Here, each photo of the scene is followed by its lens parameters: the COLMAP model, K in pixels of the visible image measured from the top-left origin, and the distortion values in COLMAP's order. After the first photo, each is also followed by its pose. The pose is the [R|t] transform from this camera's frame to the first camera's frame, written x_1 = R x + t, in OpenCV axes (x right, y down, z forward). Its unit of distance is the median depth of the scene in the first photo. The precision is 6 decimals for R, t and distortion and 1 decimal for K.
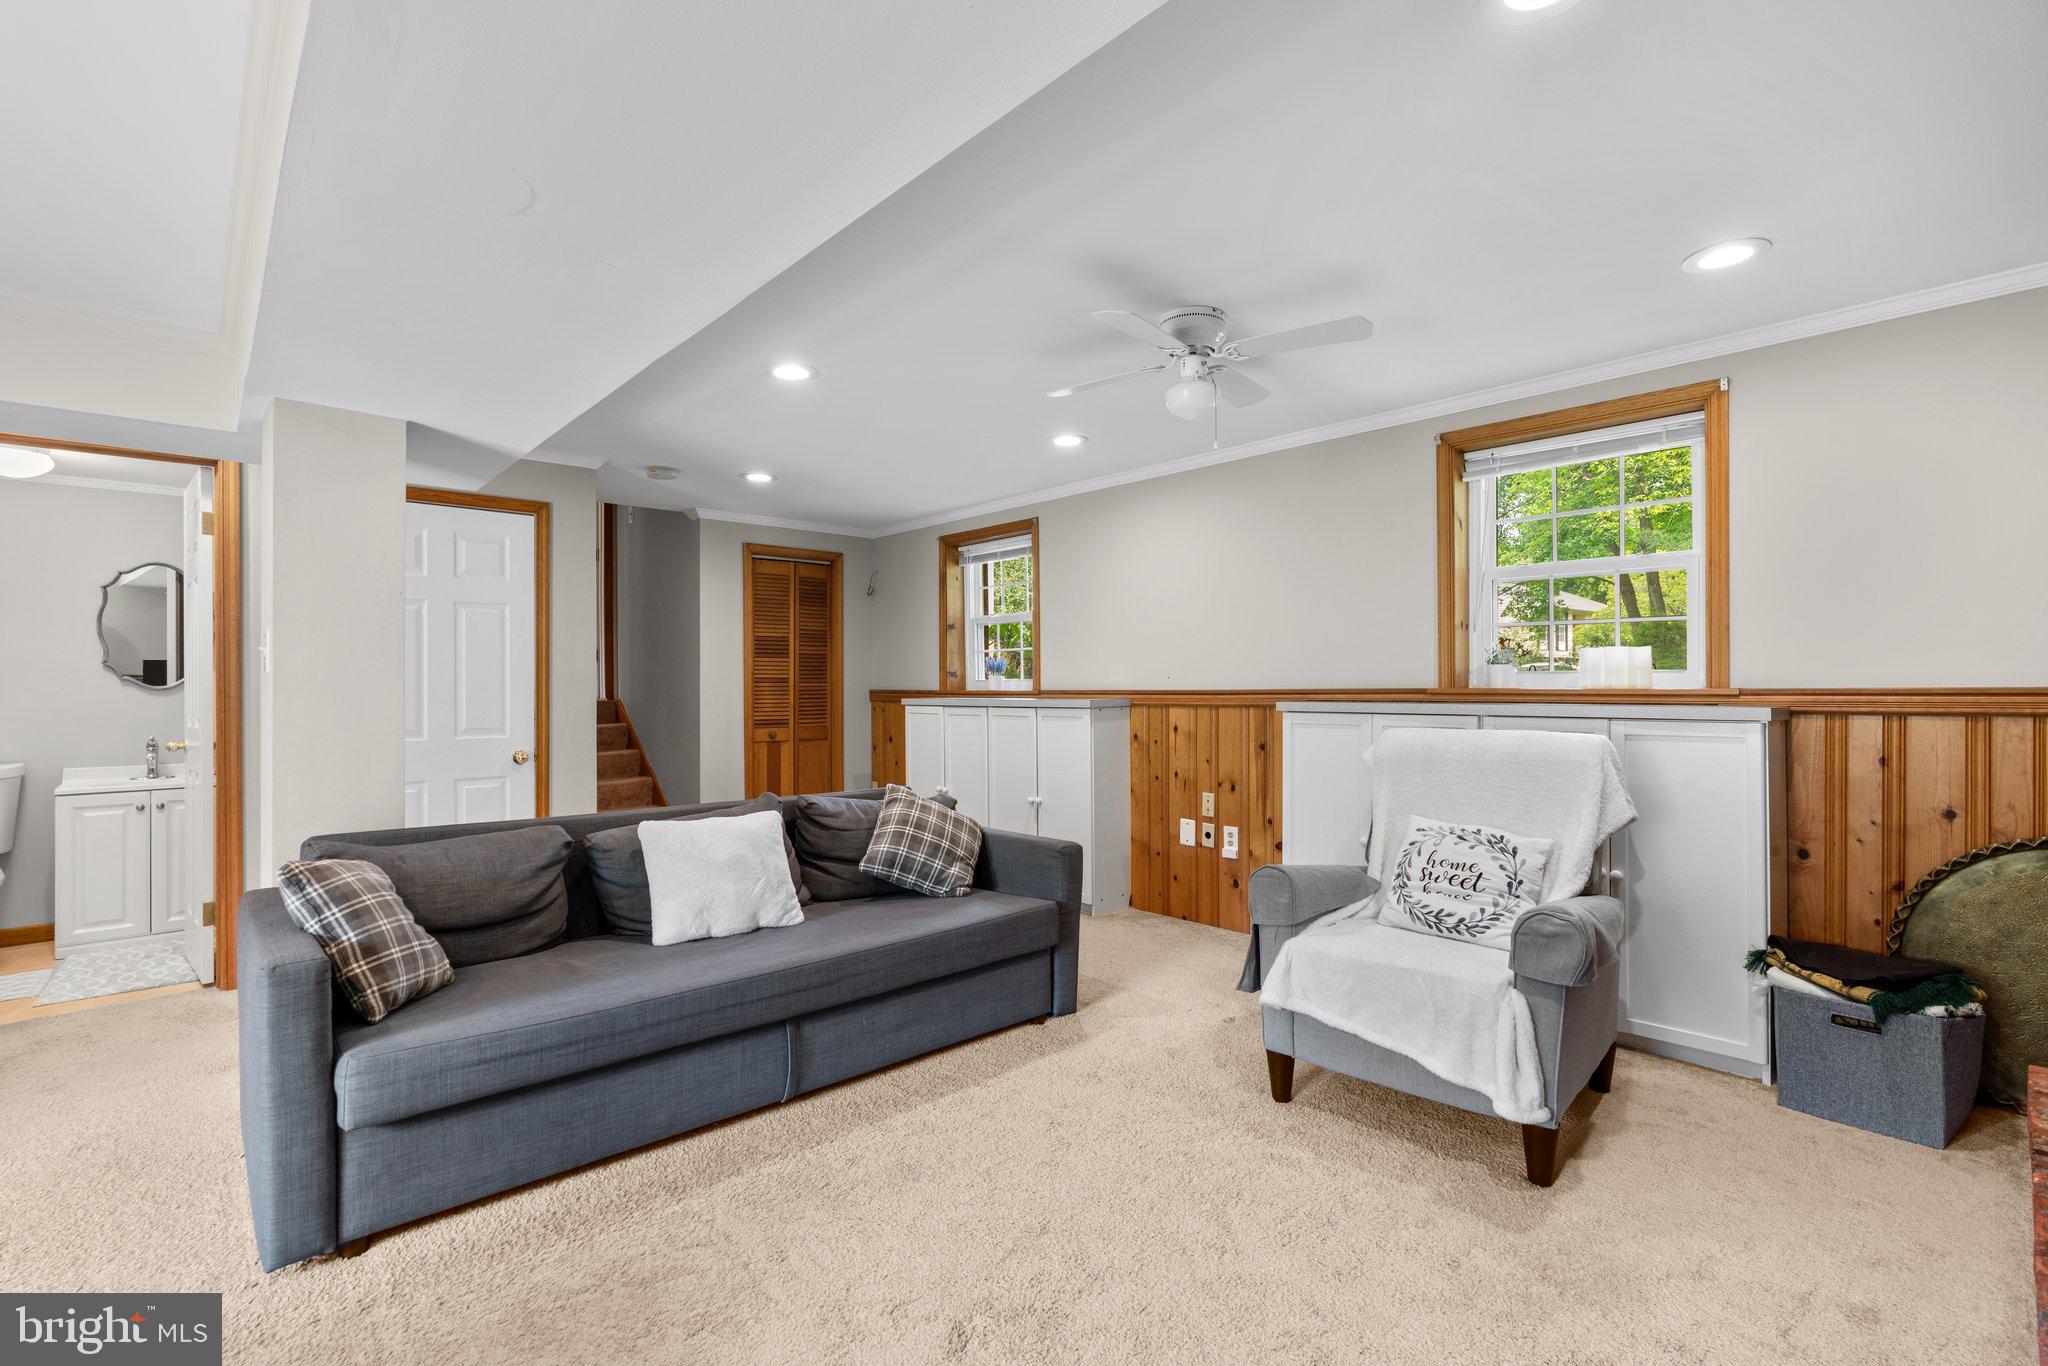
lens RADIAL K [[922.5, 0, 1022.9], [0, 922.5, 688.0], [0, 0, 1]] dist [0.000384, 0.000605]
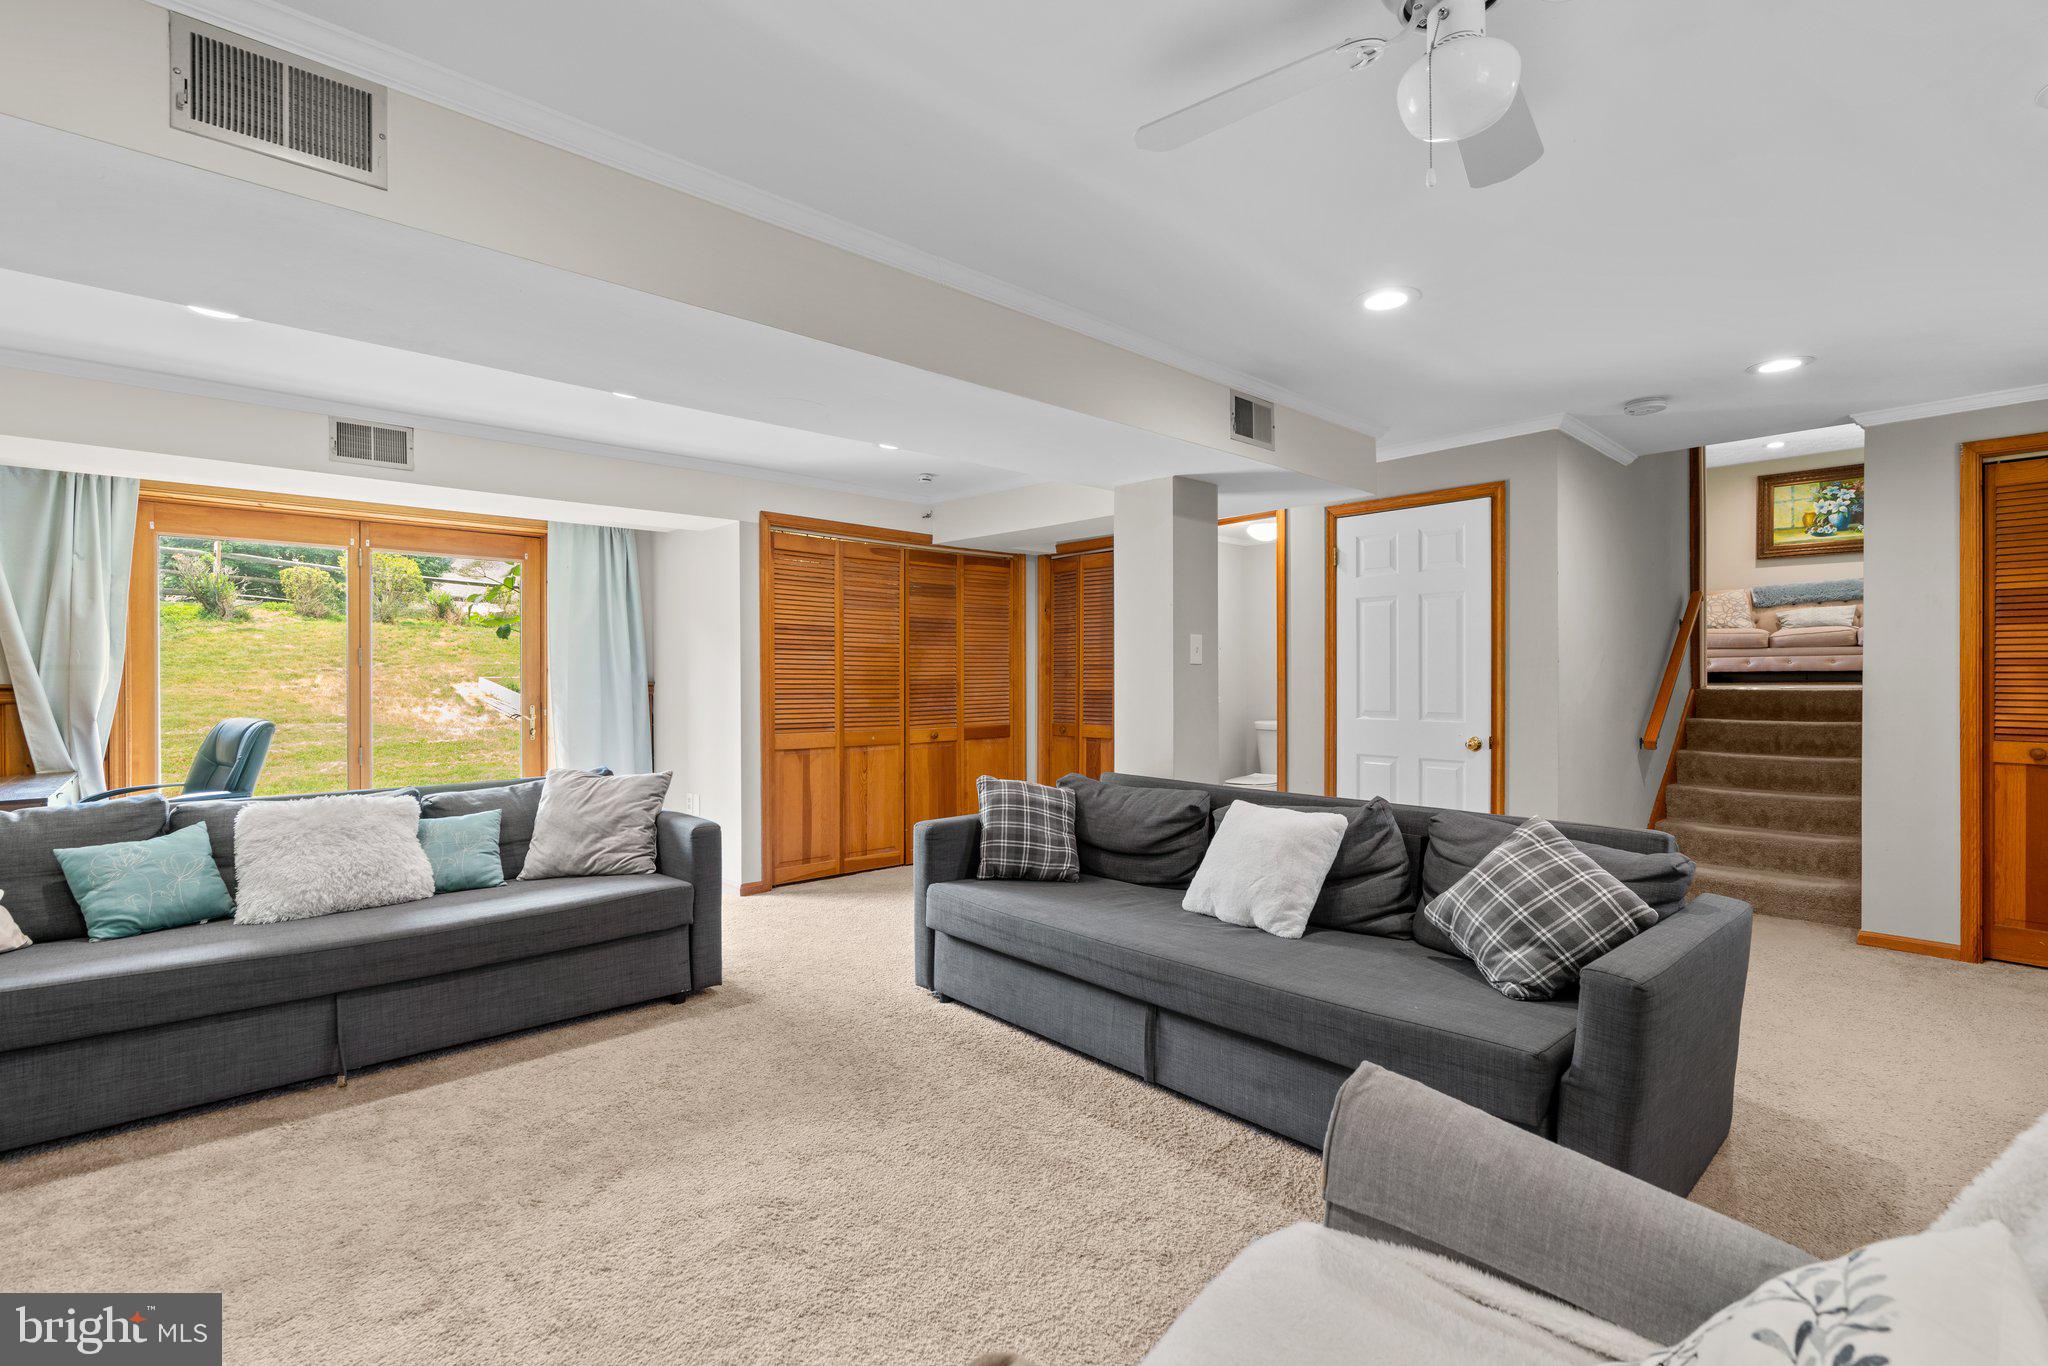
lens RADIAL K [[920.5, 0, 1015.3], [0, 920.5, 676.5], [0, 0, 1]] dist [-0.017337, 0.008126]
pose [[0.004044, 0.005009, -0.999979, 0.699030], [0.002194, 0.999985, 0.005018, -0.005587], [0.999989, -0.002214, 0.004033, 0.784731]]
